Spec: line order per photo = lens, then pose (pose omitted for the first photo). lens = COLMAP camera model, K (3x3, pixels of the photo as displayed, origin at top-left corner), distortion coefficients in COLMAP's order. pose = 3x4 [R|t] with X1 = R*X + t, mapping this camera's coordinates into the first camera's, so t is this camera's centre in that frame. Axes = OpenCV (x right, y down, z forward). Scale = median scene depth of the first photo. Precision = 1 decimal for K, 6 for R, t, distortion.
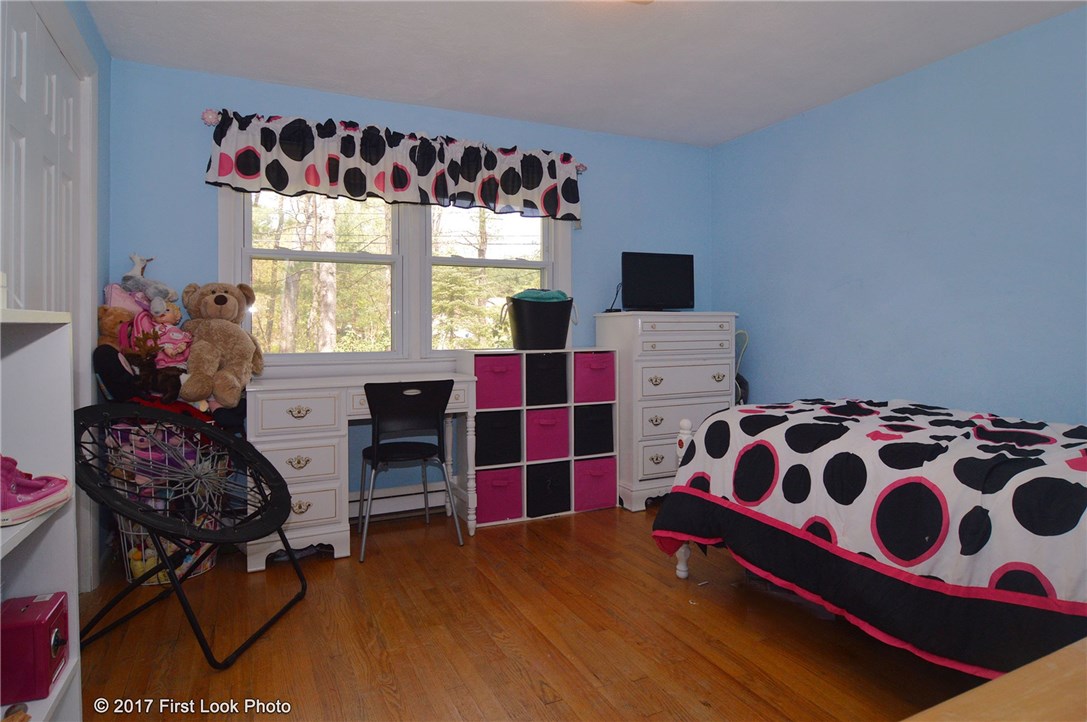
lens RADIAL K [[561.5, 0, 538.1], [0, 561.5, 332.8], [0, 0, 1]] dist [-0.002889, -0.009649]
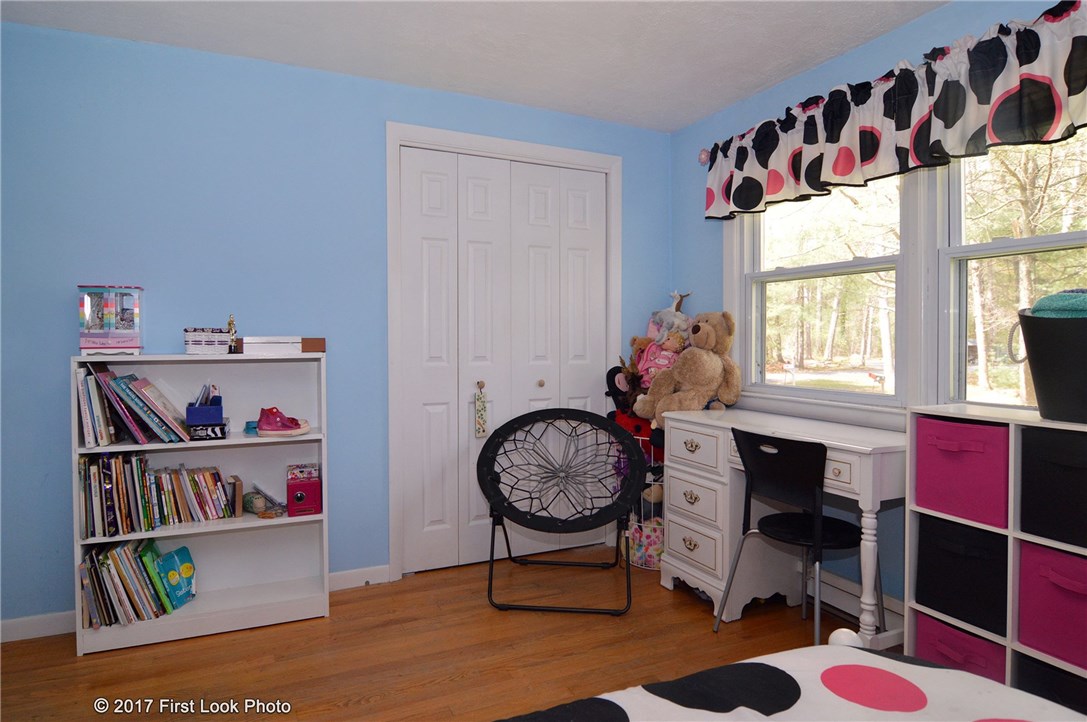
lens RADIAL K [[615.3, 0, 536.9], [0, 615.3, 345.1], [0, 0, 1]] dist [-0.002858, -0.003395]
pose [[0.025870, 0.019211, -0.999481, 0.526671], [-0.003157, 0.999812, 0.019135, -0.044013], [0.999660, 0.002660, 0.025926, 0.590066]]
